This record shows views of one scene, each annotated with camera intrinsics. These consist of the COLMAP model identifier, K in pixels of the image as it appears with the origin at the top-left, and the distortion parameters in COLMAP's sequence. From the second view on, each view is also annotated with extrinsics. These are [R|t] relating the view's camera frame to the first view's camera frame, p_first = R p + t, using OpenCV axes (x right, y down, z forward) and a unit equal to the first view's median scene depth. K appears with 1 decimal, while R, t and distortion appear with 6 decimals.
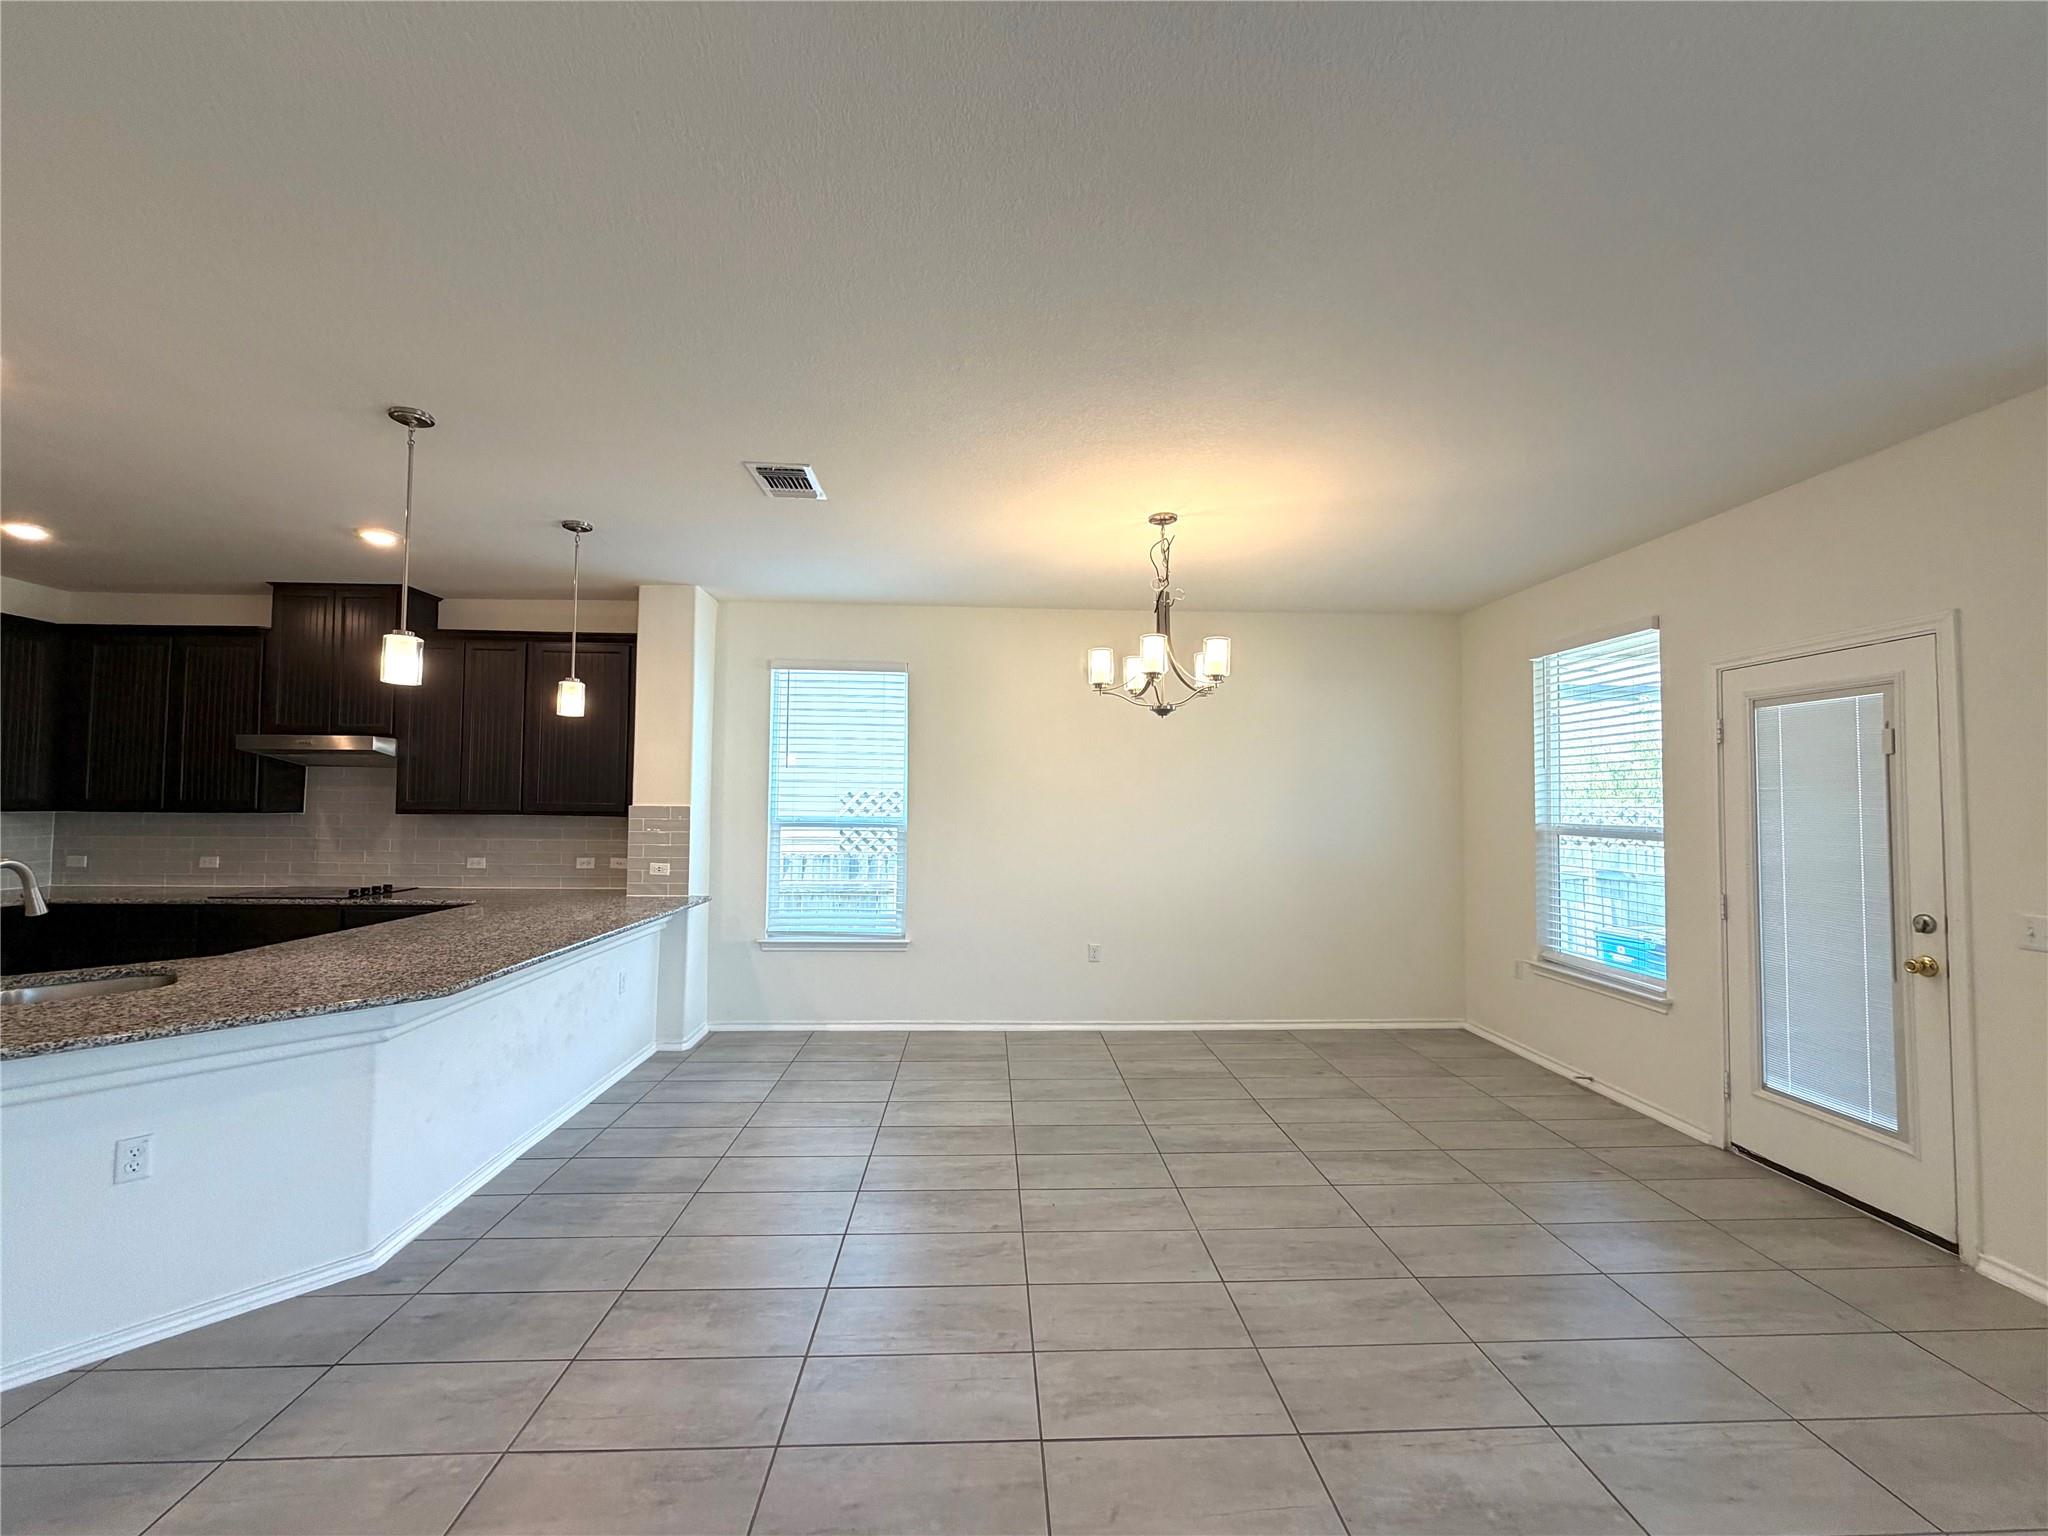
lens RADIAL K [[816.8, 0, 1019.8], [0, 816.8, 765.7], [0, 0, 1]] dist [-0.000267, 0.000156]
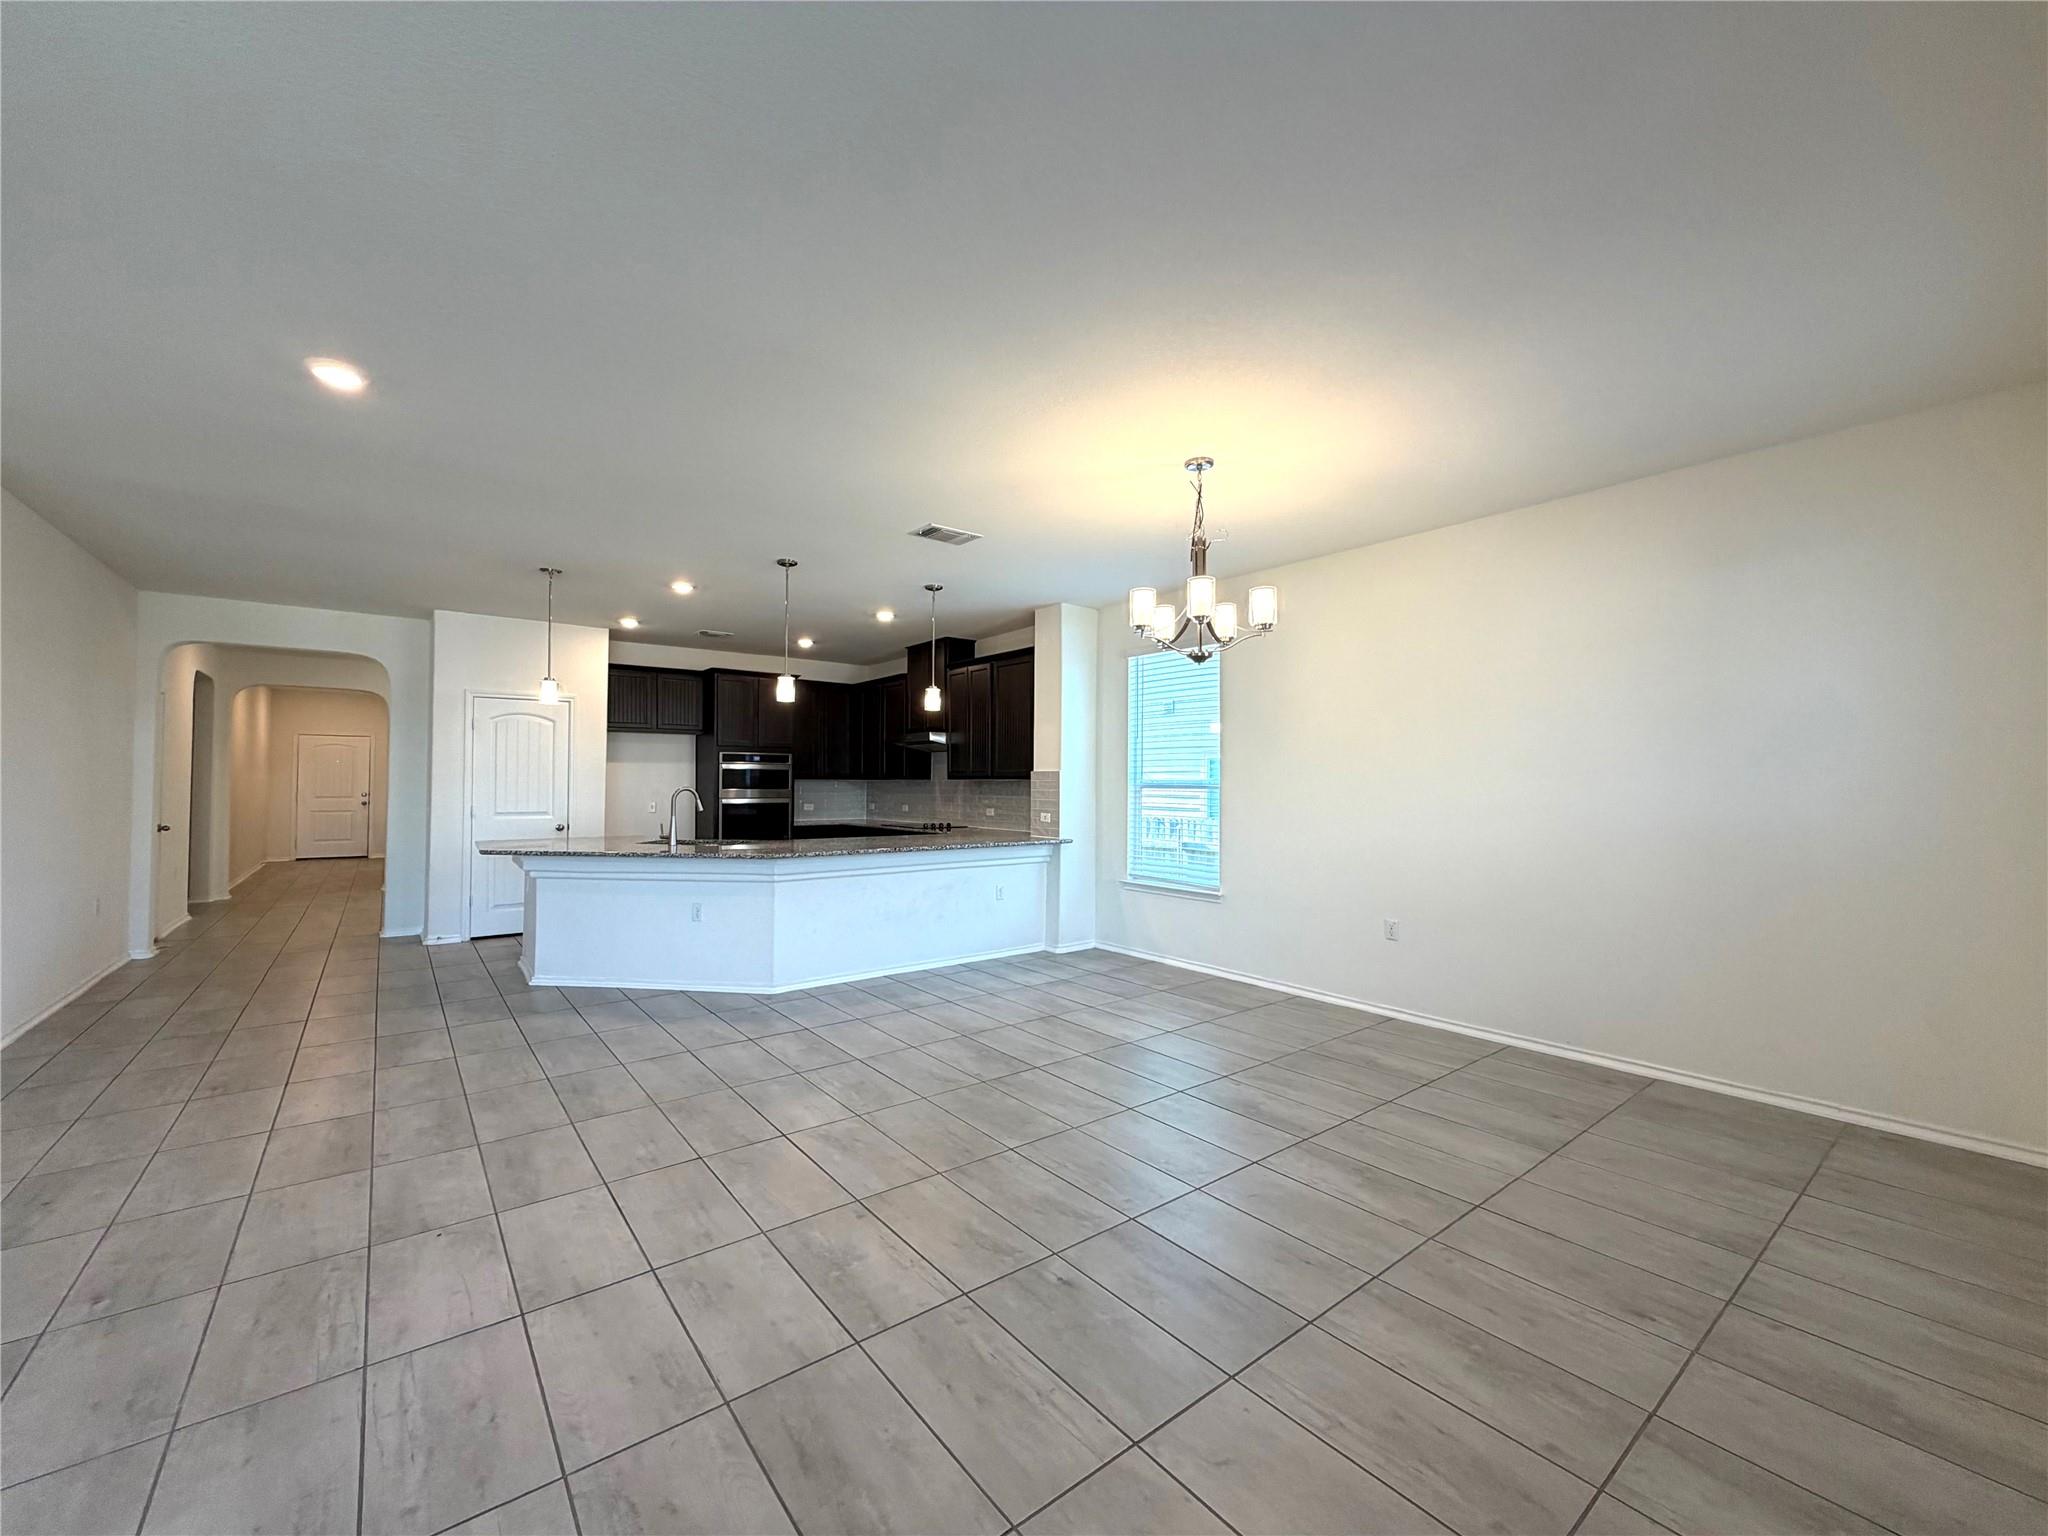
lens RADIAL K [[816.8, 0, 1018.6], [0, 816.8, 769.5], [0, 0, 1]] dist [-0.000267, 0.000156]
pose [[0.579282, -0.020959, -0.814858, 0.651728], [0.034956, 0.999388, -0.000855, 0.047079], [0.814377, -0.027989, 0.579661, 0.183130]]
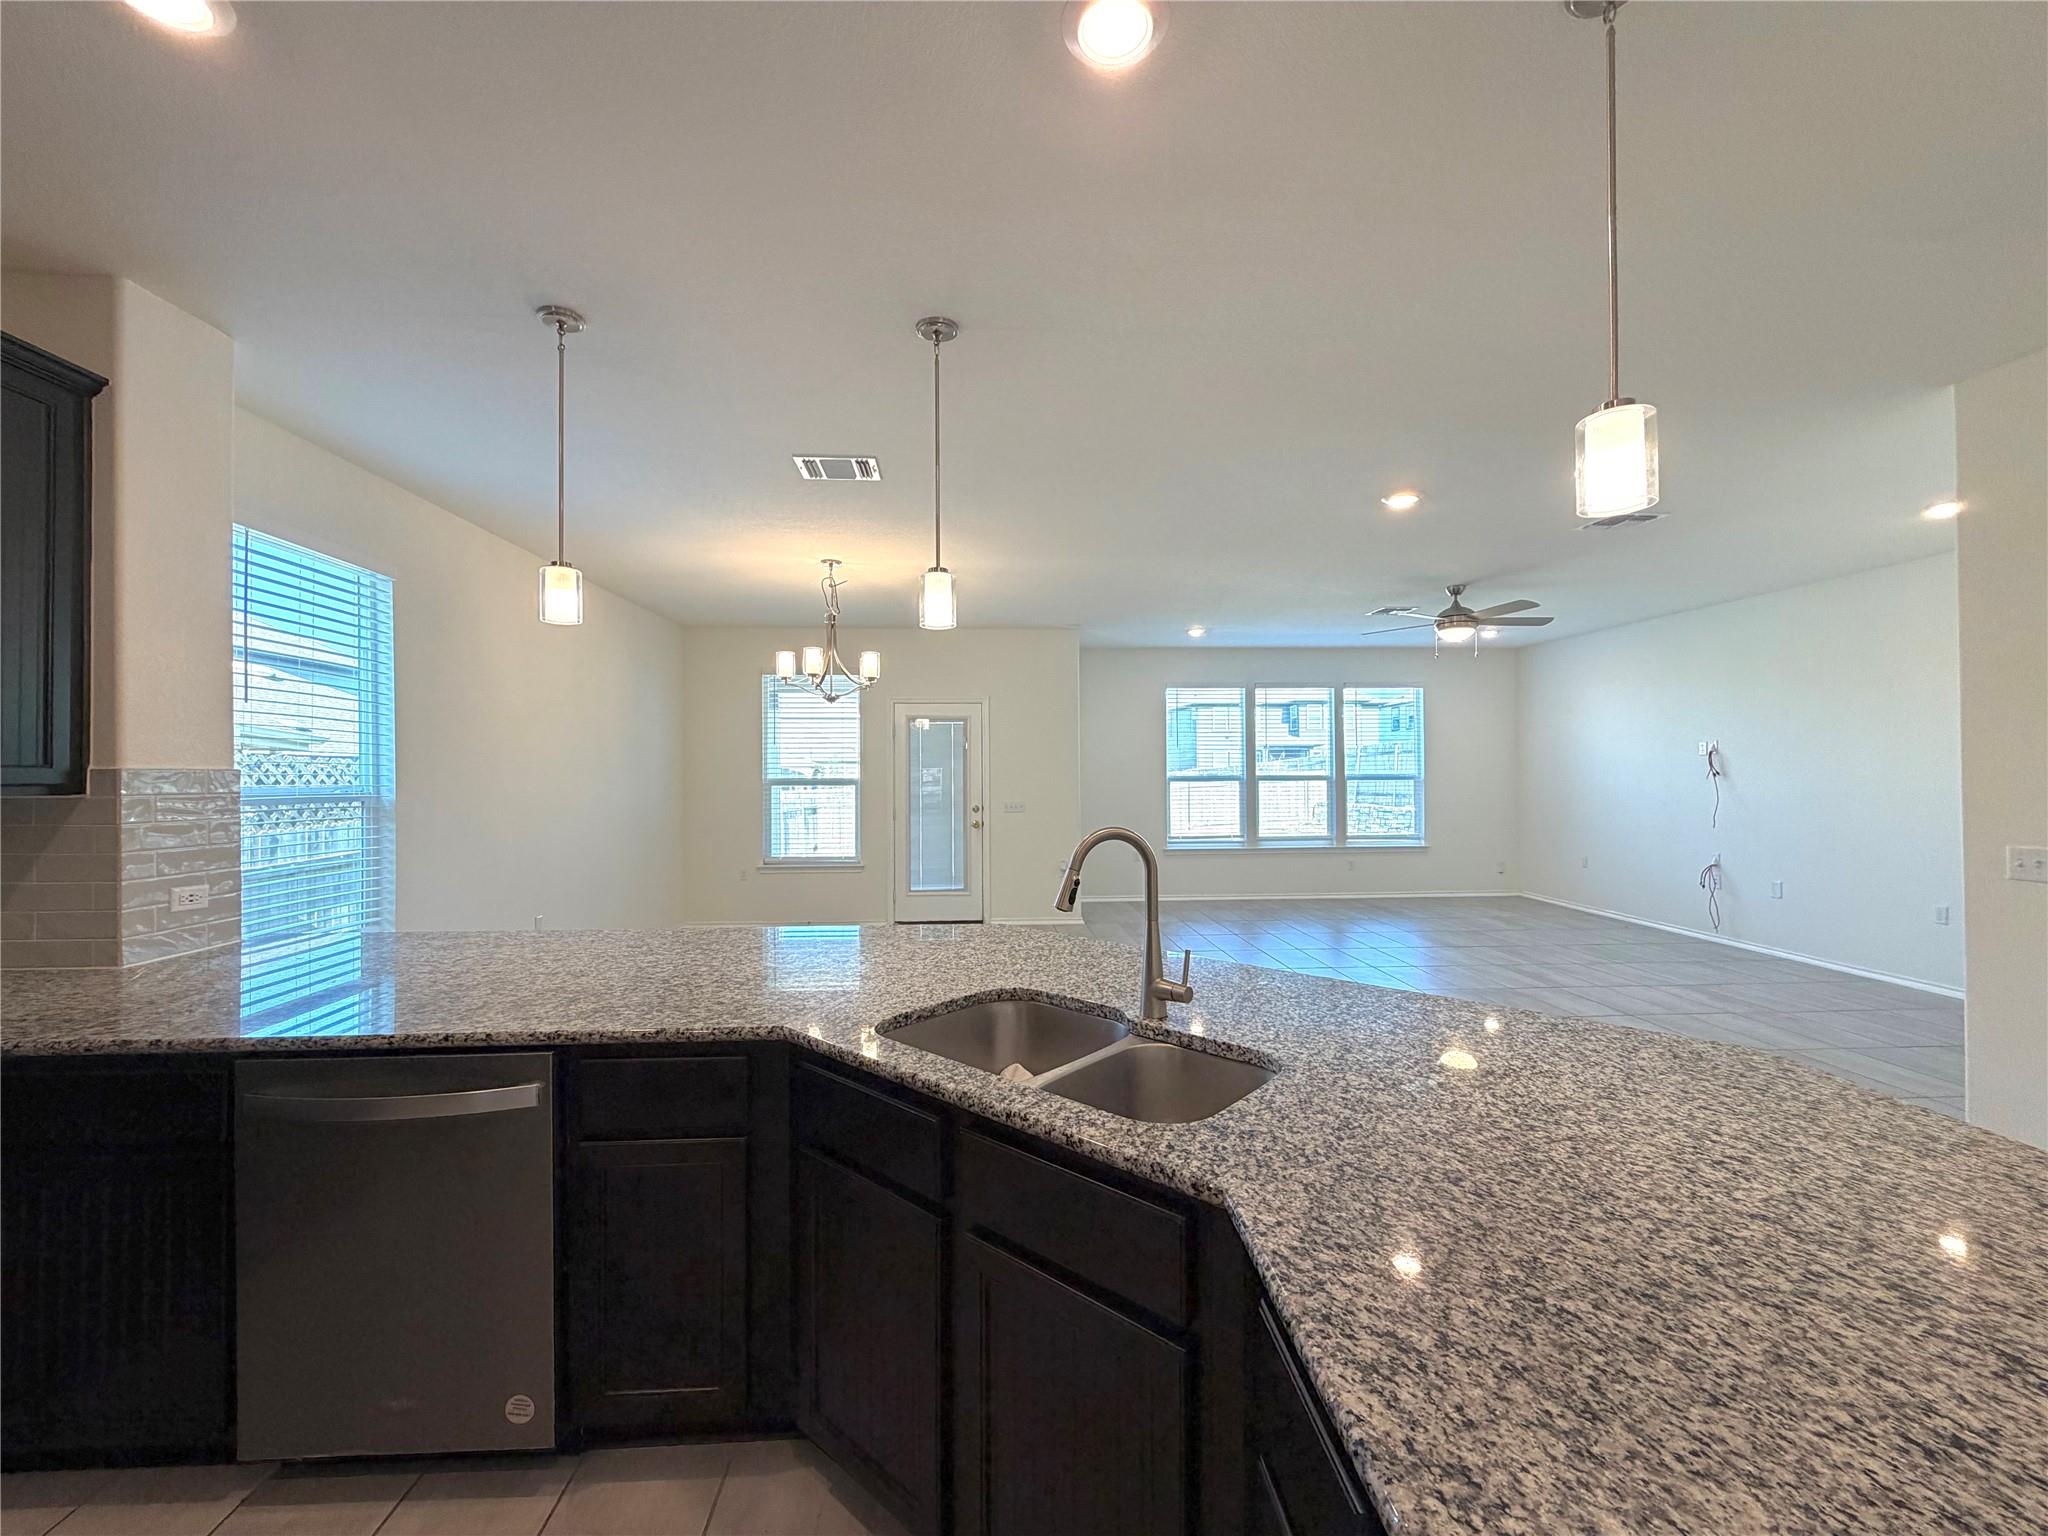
lens RADIAL K [[816.8, 0, 1020.6], [0, 816.8, 771.4], [0, 0, 1]] dist [-0.000267, 0.000156]
pose [[-0.013725, -0.004996, 0.999893, -0.951710], [-0.040071, 0.999187, 0.004442, 0.029745], [-0.999103, -0.040006, -0.013914, 0.523207]]
